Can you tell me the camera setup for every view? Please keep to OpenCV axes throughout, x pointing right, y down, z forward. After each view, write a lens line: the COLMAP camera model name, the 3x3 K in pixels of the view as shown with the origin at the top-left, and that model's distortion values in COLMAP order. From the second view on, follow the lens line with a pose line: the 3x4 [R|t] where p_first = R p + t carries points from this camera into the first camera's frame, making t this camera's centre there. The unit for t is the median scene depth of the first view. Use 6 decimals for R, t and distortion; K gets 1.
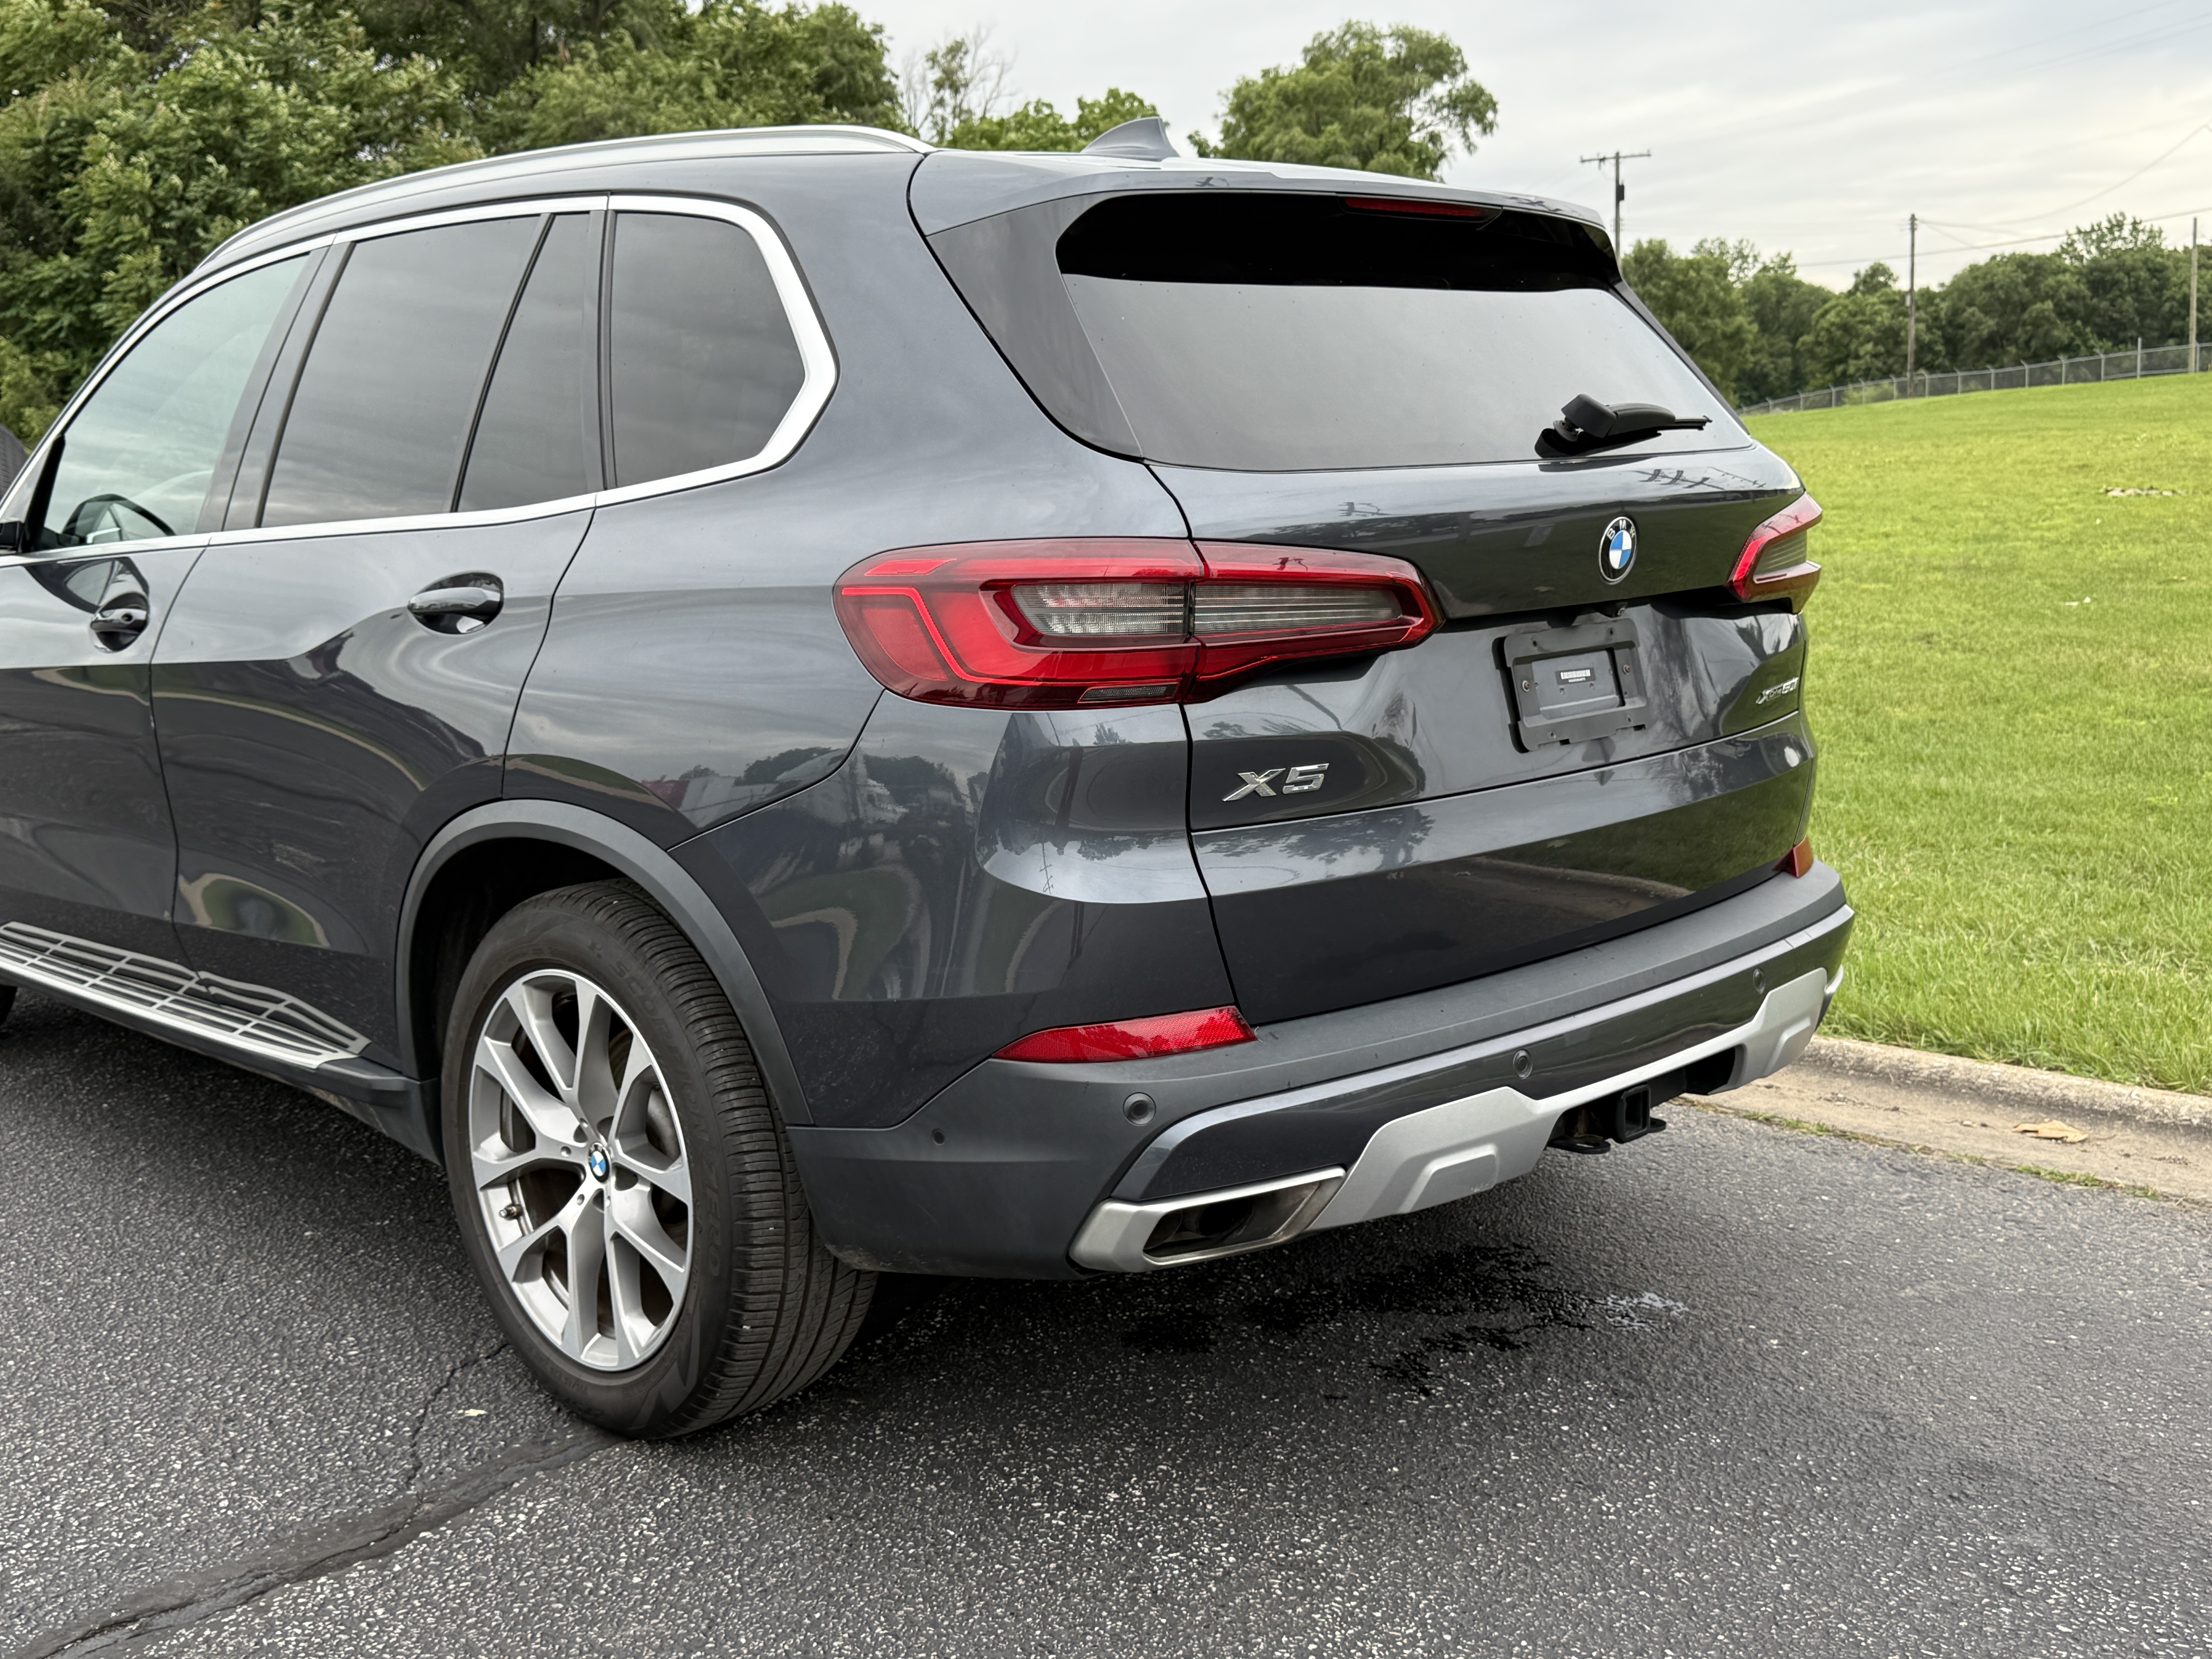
lens RADIAL K [[2268.8, 0, 1102.5], [0, 2268.8, 828.3], [0, 0, 1]] dist [0.171847, -0.391900]
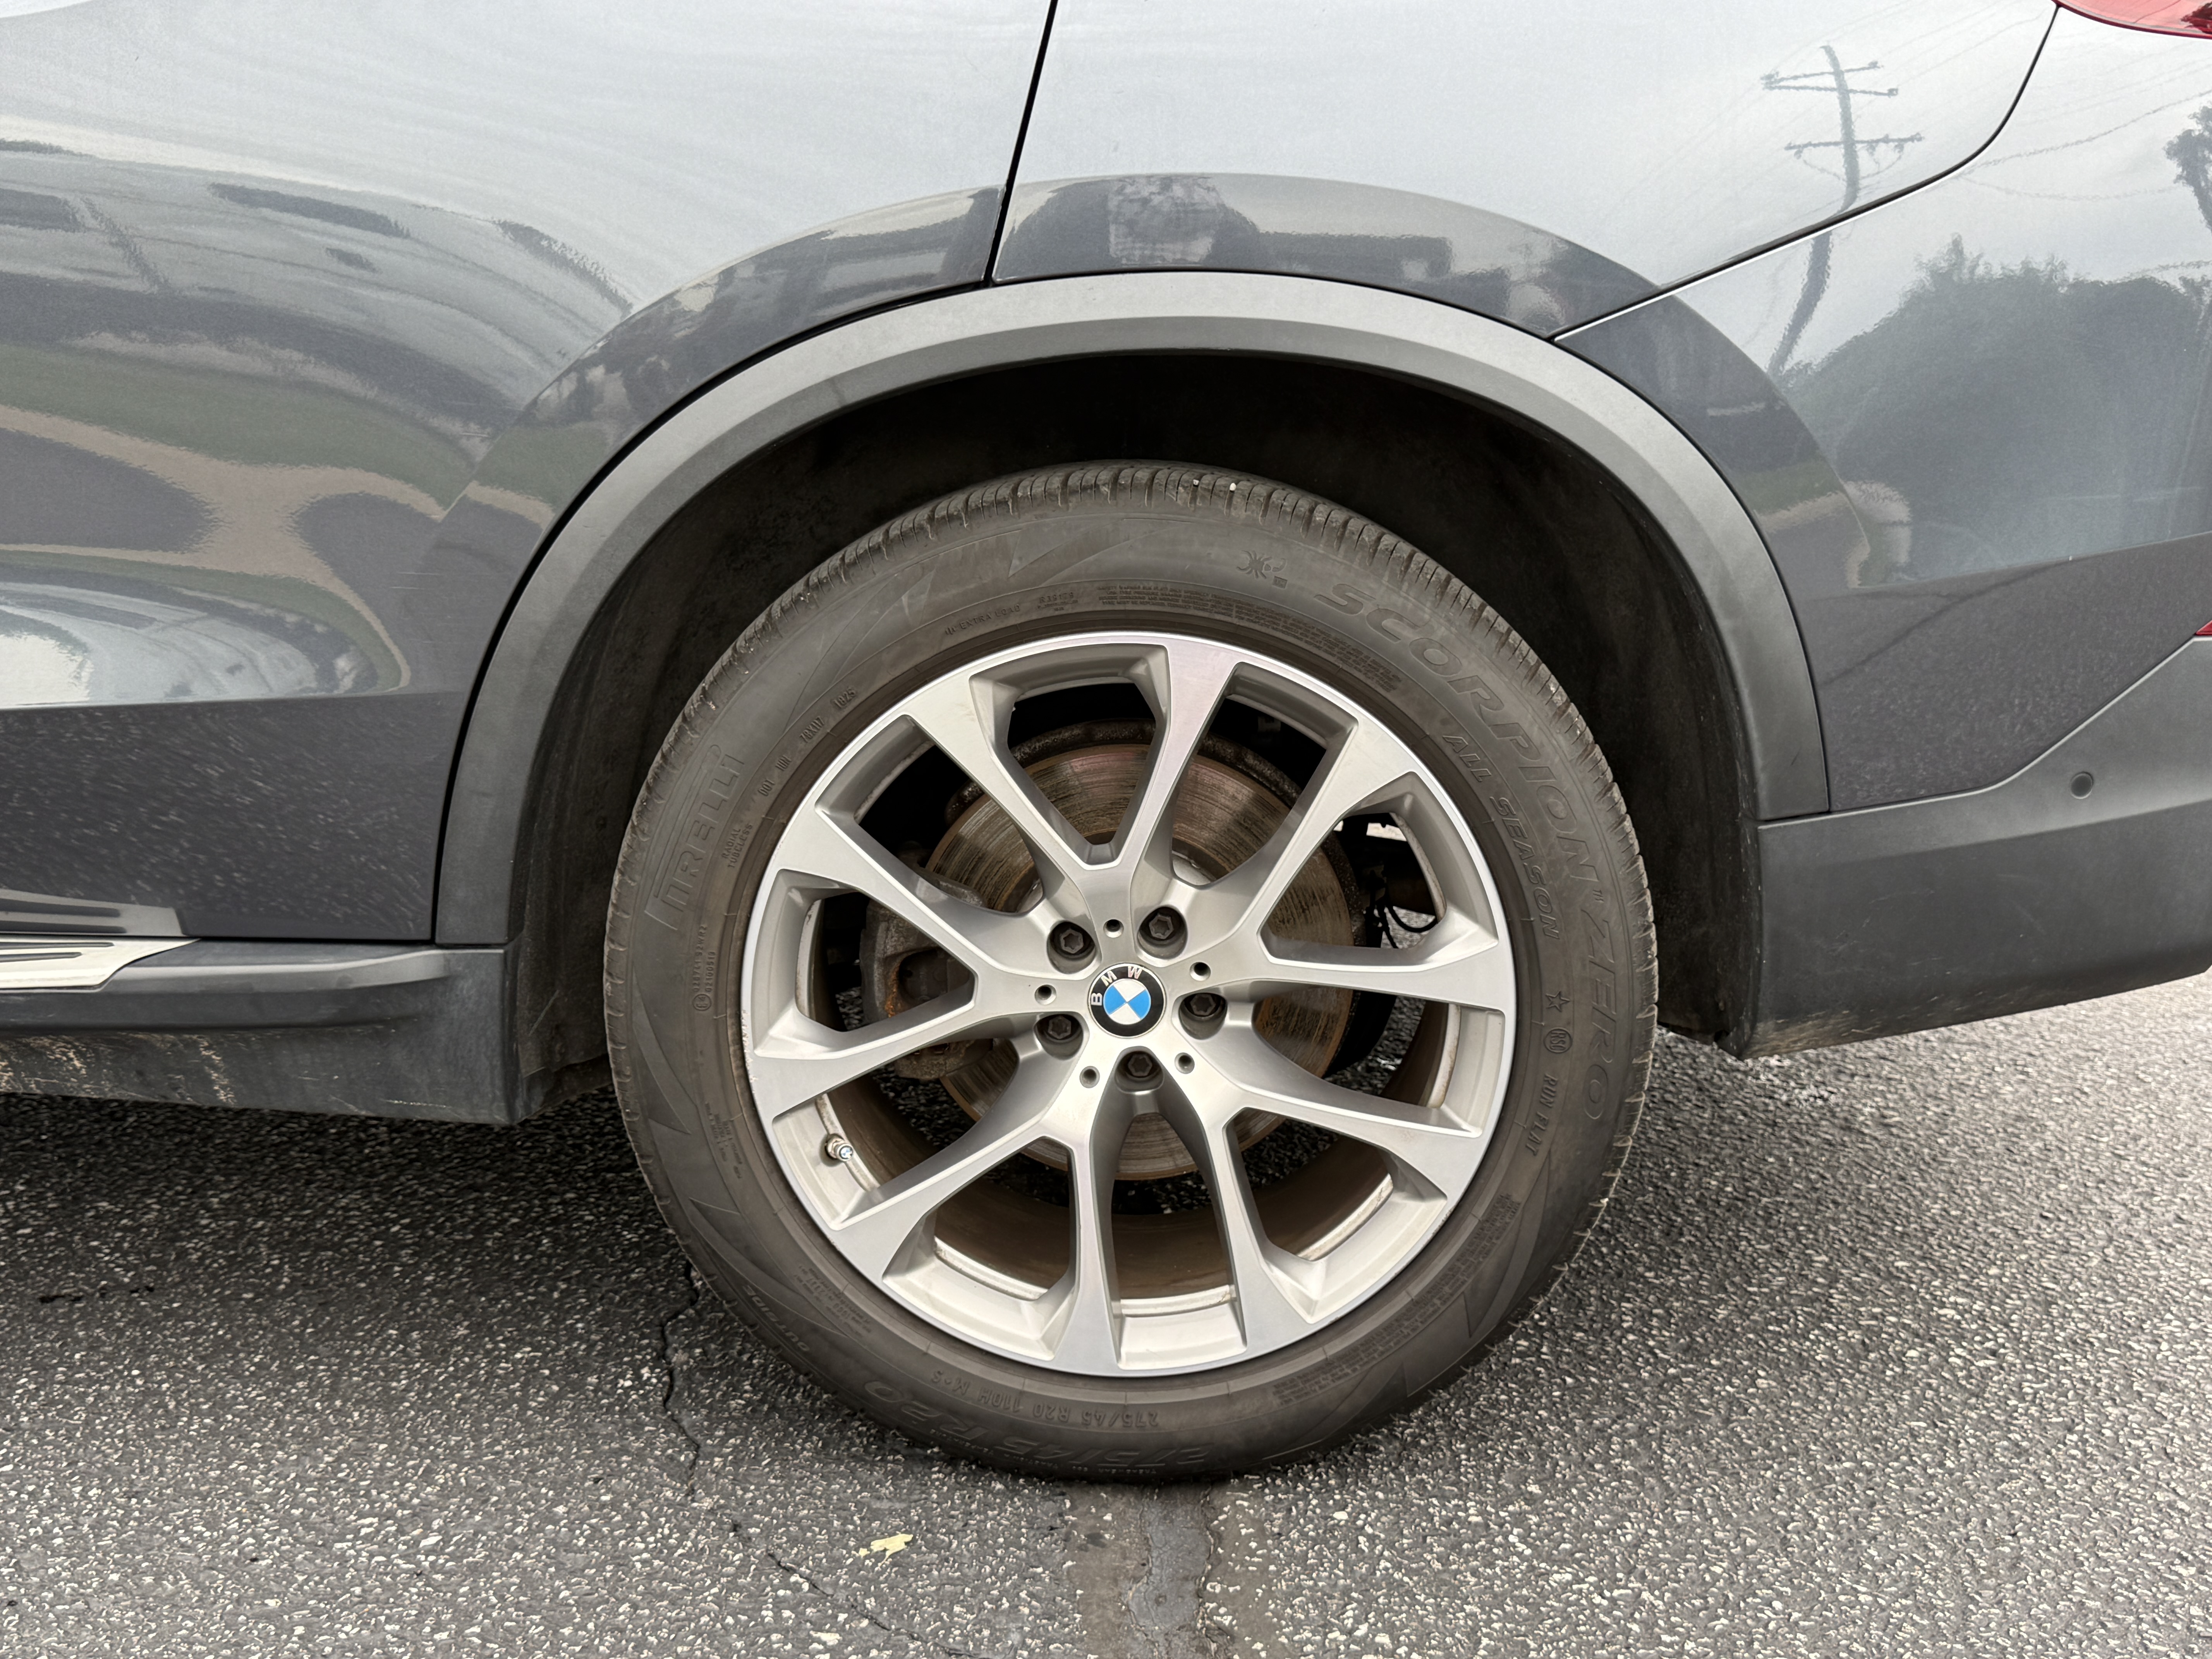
lens RADIAL K [[2197.6, 0, 1103.6], [0, 2197.6, 829.9], [0, 0, 1]] dist [0.105390, -0.208435]
pose [[0.723078, -0.121681, 0.679964, -0.551231], [0.088290, 0.992569, 0.083735, 0.061471], [-0.685100, -0.000513, 0.728449, 0.614744]]
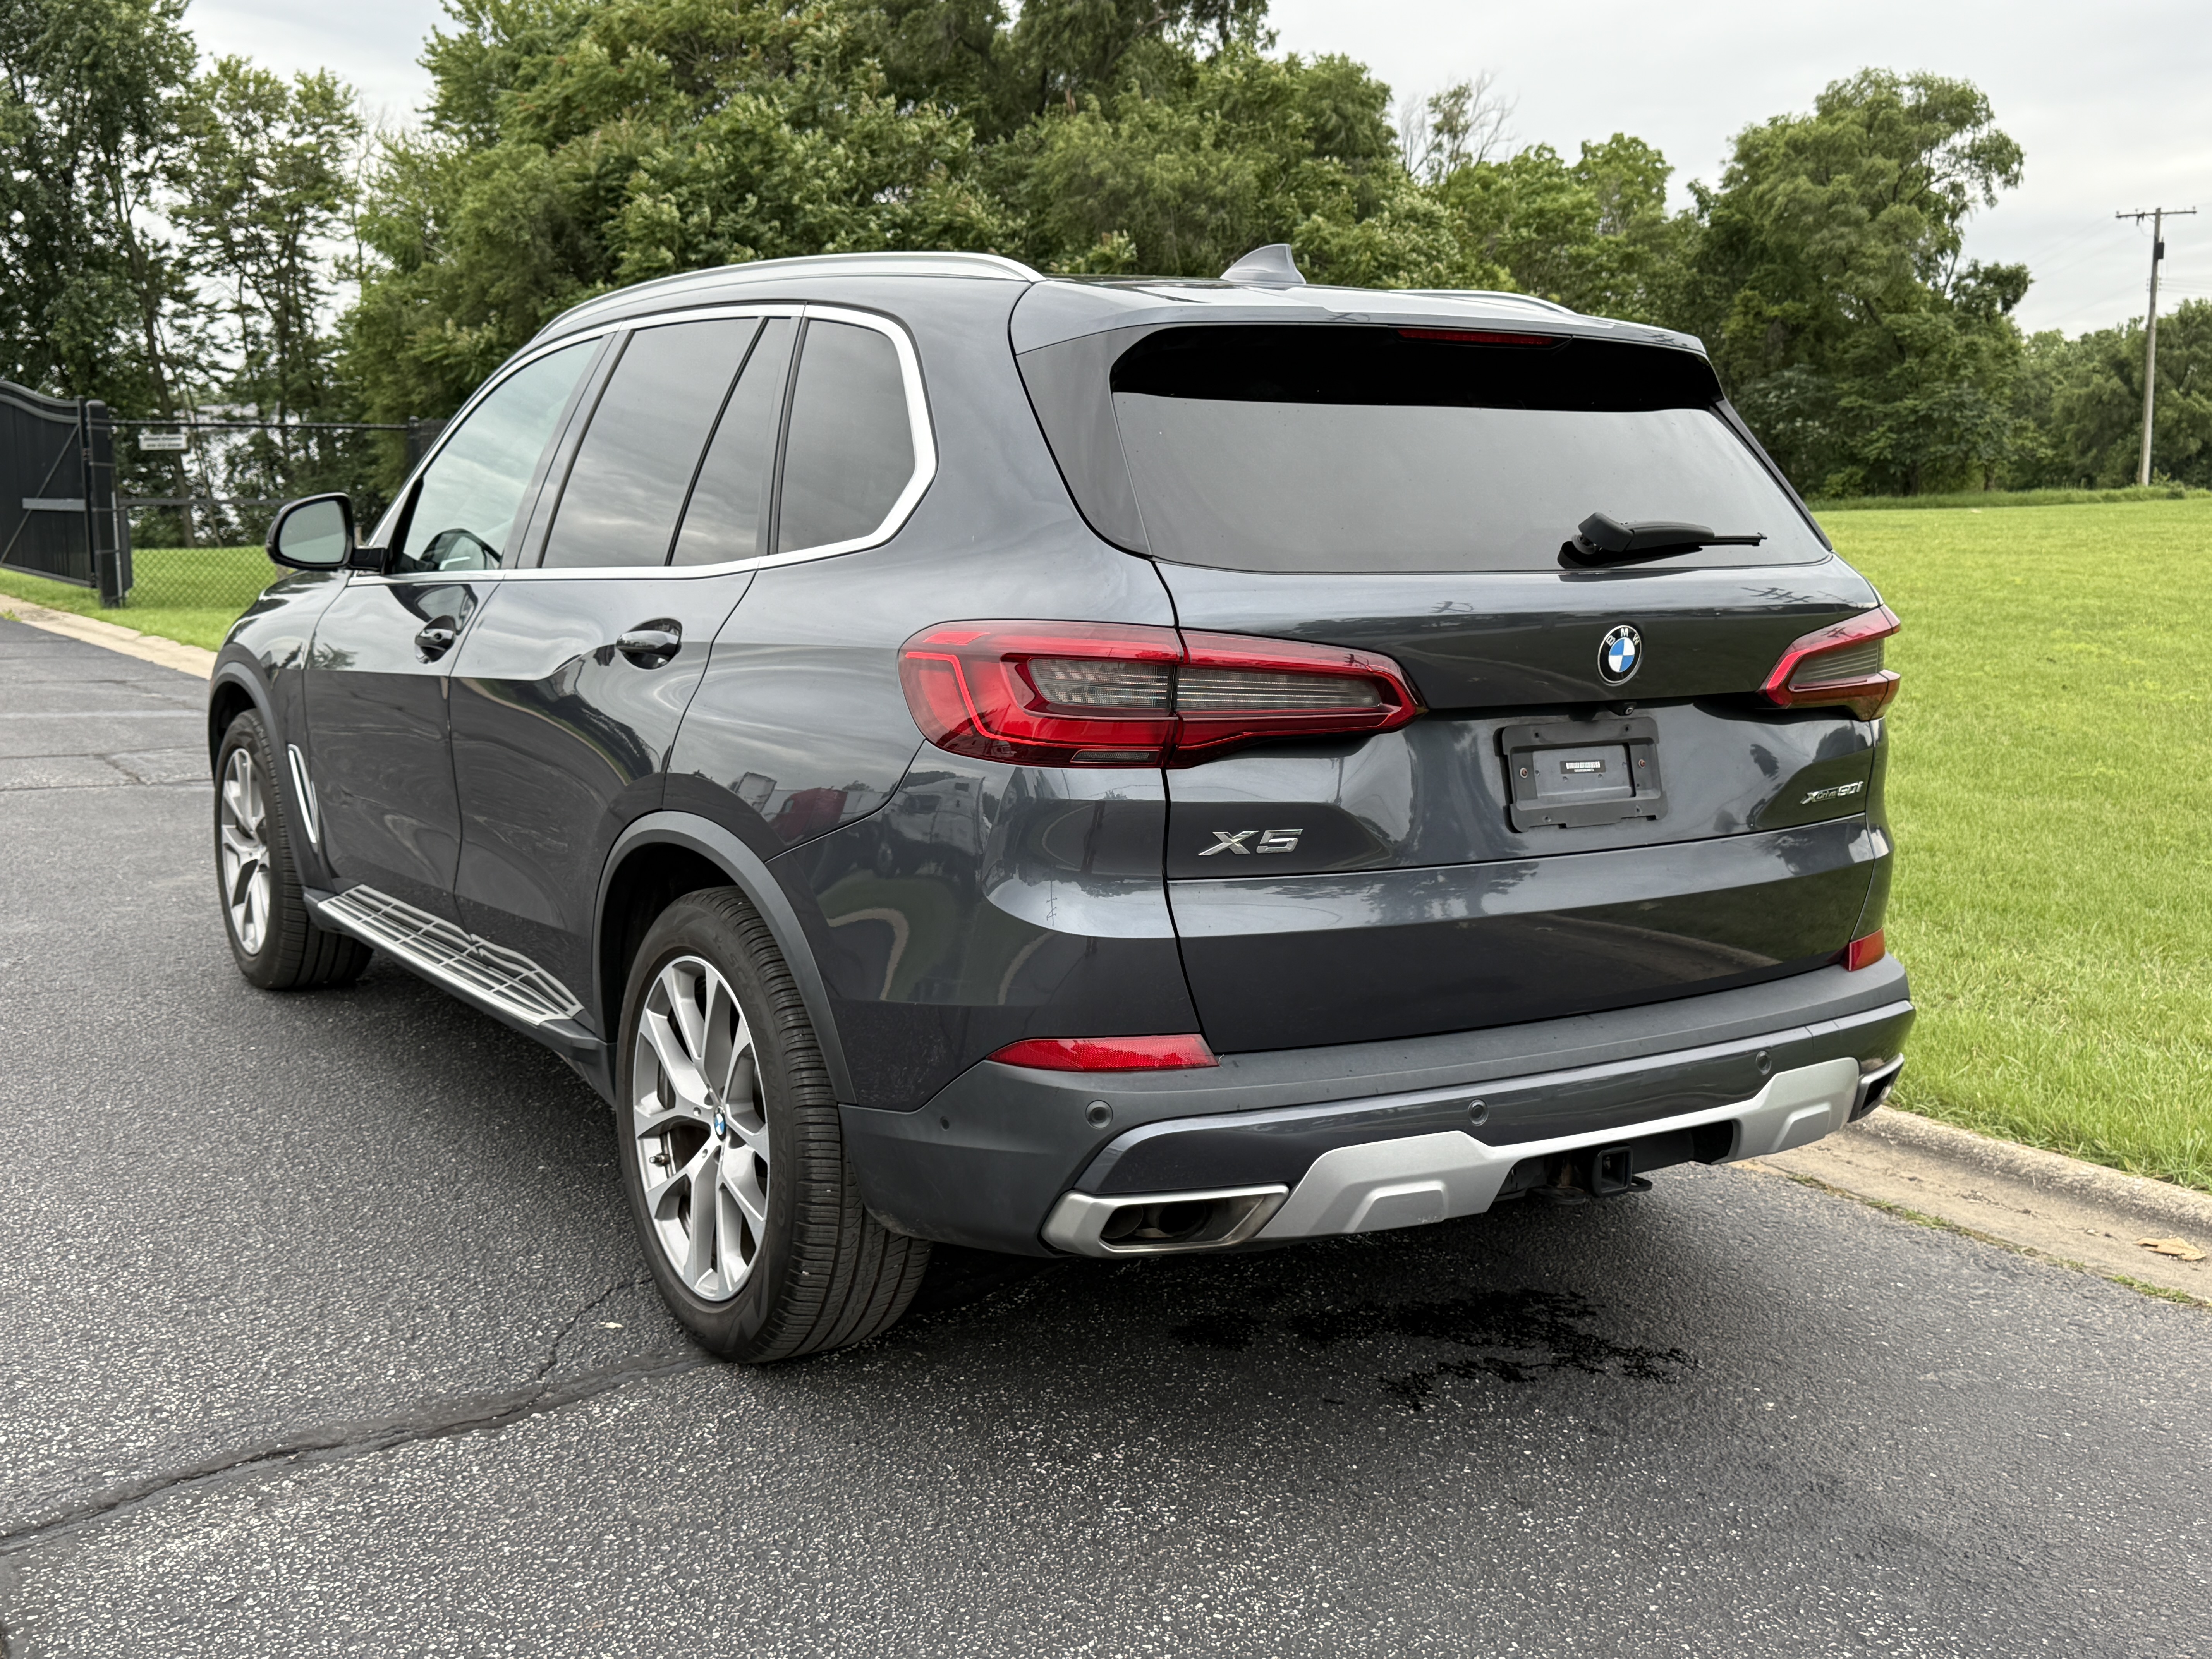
lens RADIAL K [[2267.2, 0, 1099.9], [0, 2267.2, 826.3], [0, 0, 1]] dist [0.170453, -0.382261]
pose [[0.977438, 0.071978, -0.198580, 0.187108], [-0.075318, 0.997116, -0.009310, -0.009796], [0.197338, 0.024057, 0.980040, -0.110723]]
